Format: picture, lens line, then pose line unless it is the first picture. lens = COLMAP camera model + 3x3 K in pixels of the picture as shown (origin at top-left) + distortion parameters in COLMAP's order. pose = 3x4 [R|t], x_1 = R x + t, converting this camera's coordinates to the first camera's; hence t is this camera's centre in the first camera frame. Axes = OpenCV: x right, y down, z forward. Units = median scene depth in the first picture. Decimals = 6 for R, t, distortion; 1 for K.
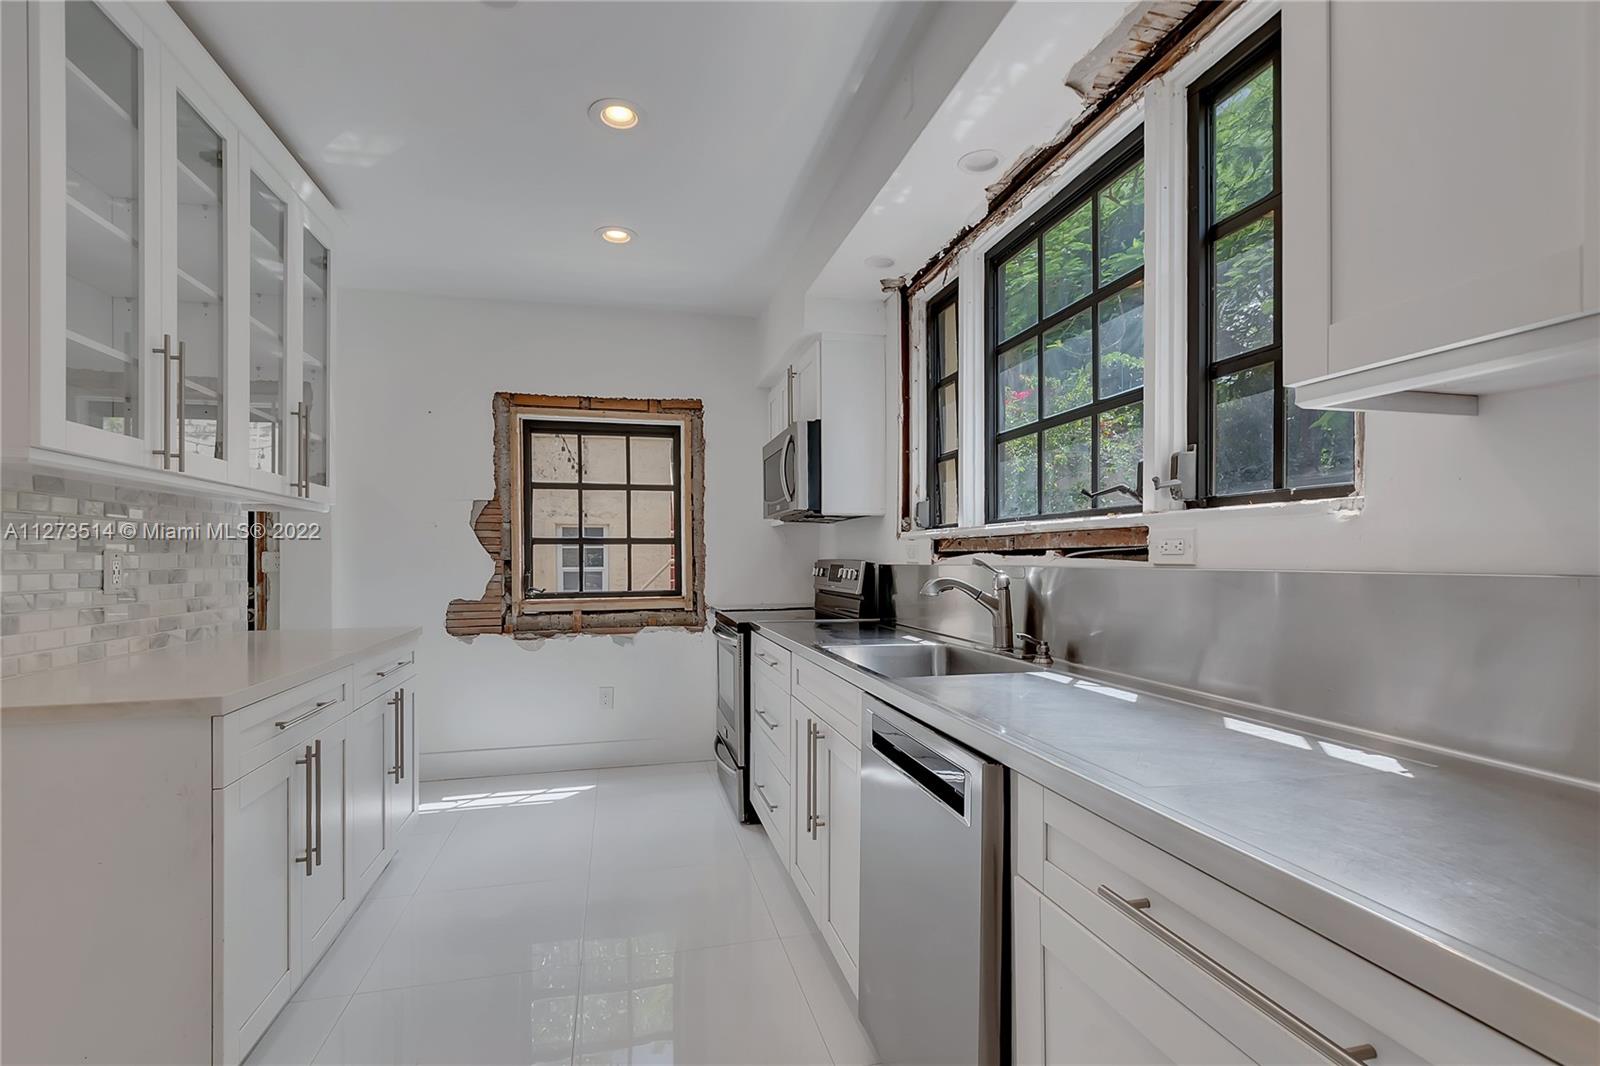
lens RADIAL K [[721.0, 0, 800.3], [0, 721.0, 549.7], [0, 0, 1]] dist [0.010311, -0.000137]
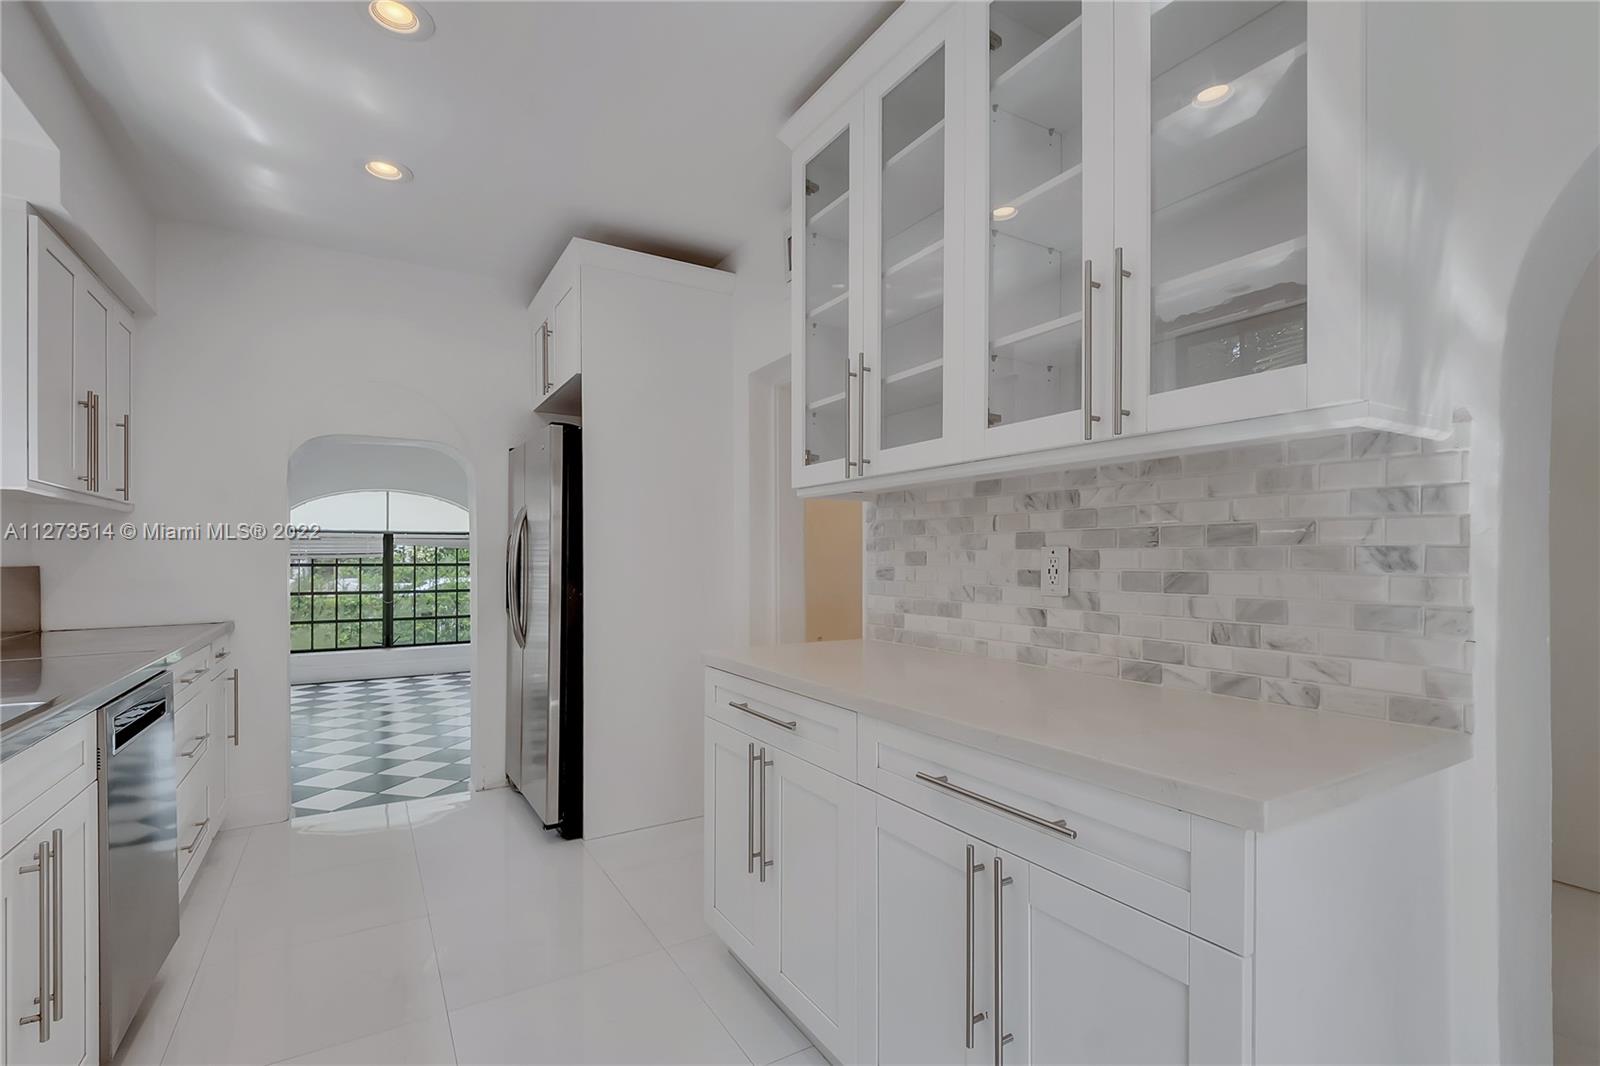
lens RADIAL K [[721.0, 0, 820.0], [0, 721.0, 553.9], [0, 0, 1]] dist [0.010311, -0.000137]
pose [[-0.952941, 0.005004, -0.303116, -0.395144], [0.009369, 0.999872, -0.012947, 0.018138], [0.303012, -0.015178, -0.952866, 1.671014]]
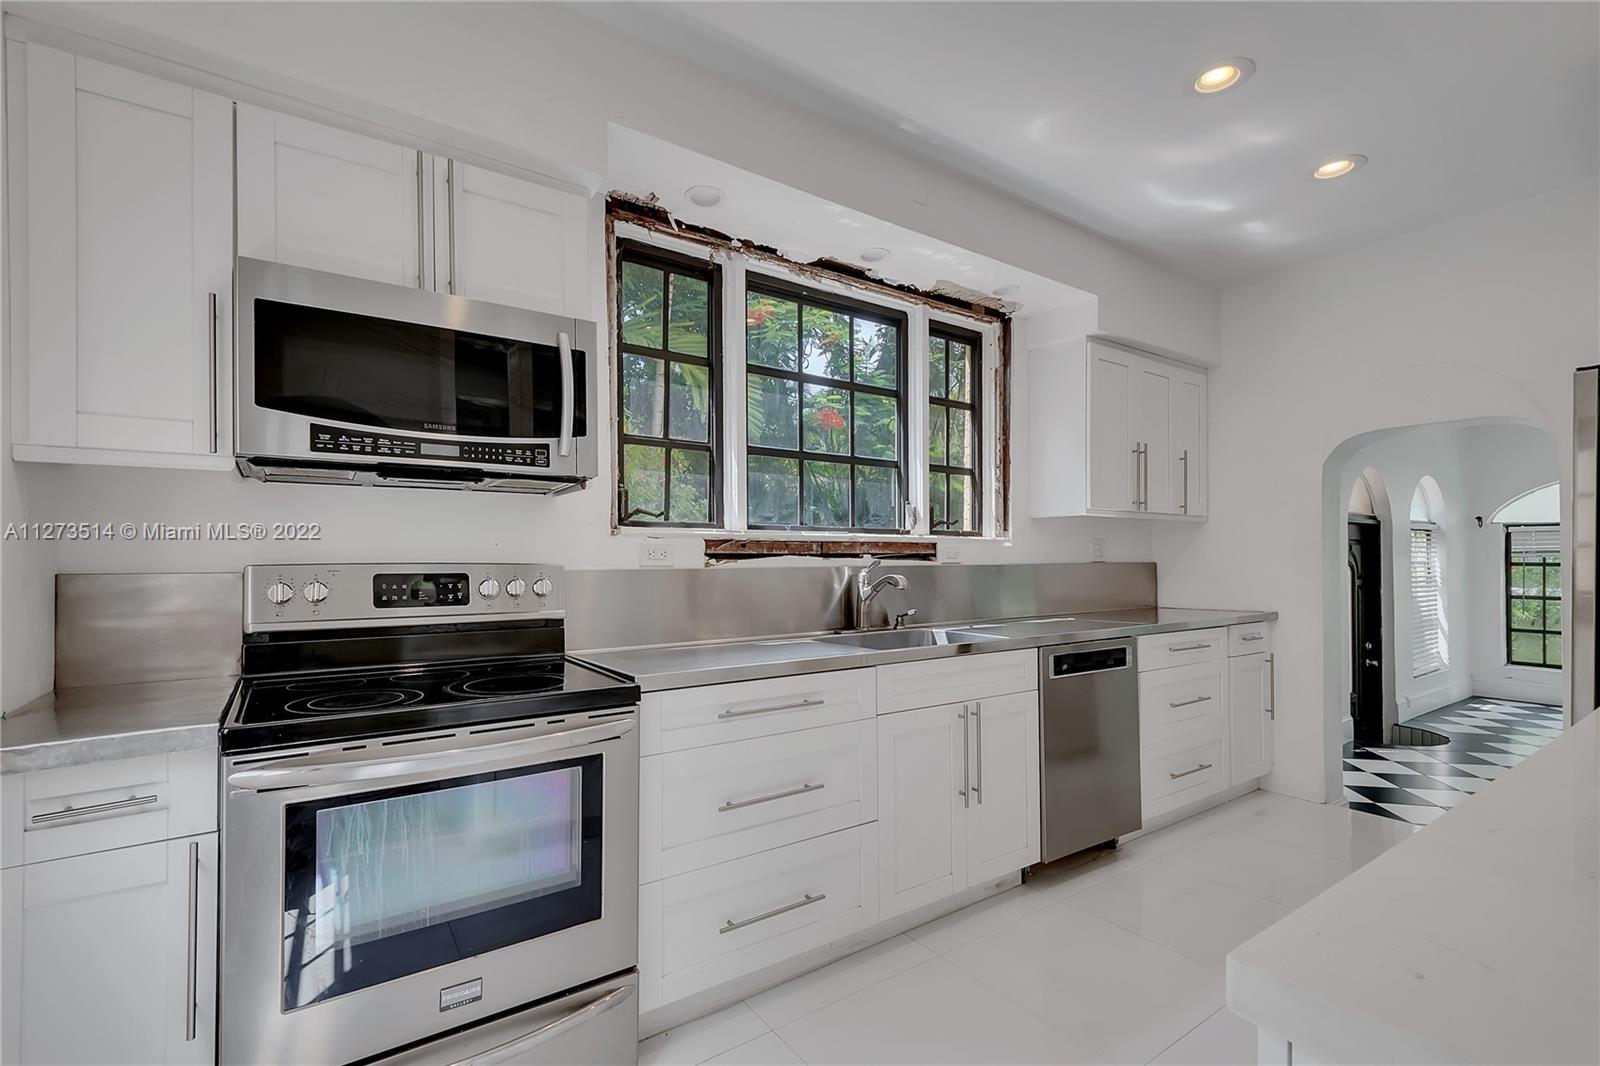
lens RADIAL K [[721.0, 0, 774.1], [0, 721.0, 555.4], [0, 0, 1]] dist [0.010311, -0.000137]
pose [[-0.354380, 0.008123, 0.935066, -0.884975], [-0.006167, 0.999920, -0.011024, 0.018667], [-0.935081, -0.009673, -0.354302, 1.600382]]
